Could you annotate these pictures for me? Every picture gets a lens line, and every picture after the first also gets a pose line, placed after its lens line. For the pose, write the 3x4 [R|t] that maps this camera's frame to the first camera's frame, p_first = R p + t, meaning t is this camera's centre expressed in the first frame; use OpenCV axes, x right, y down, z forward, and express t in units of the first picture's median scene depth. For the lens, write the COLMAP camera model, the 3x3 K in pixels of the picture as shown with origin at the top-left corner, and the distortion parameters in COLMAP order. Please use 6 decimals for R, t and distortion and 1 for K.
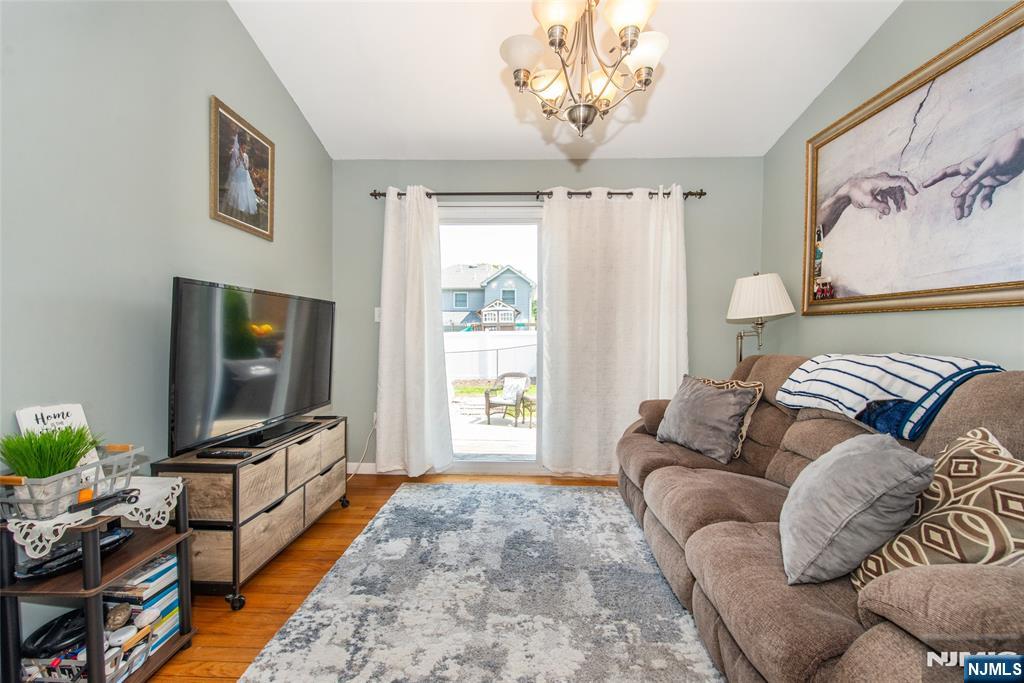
lens RADIAL K [[408.8, 0, 507.1], [0, 408.8, 340.2], [0, 0, 1]] dist [0.014867, -0.000588]
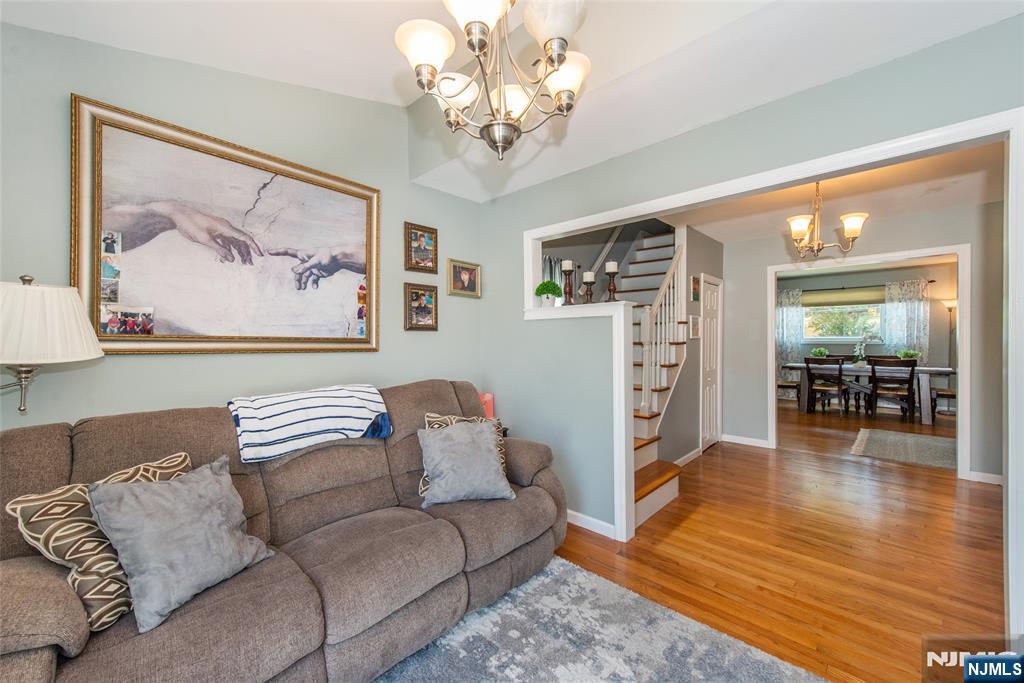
lens RADIAL K [[408.8, 0, 507.1], [0, 408.8, 340.2], [0, 0, 1]] dist [0.014867, -0.000588]
pose [[-0.752020, -0.006569, 0.659108, -0.328822], [0.006417, 0.999830, 0.017286, -0.119522], [-0.659109, 0.017229, -0.751850, 1.384332]]
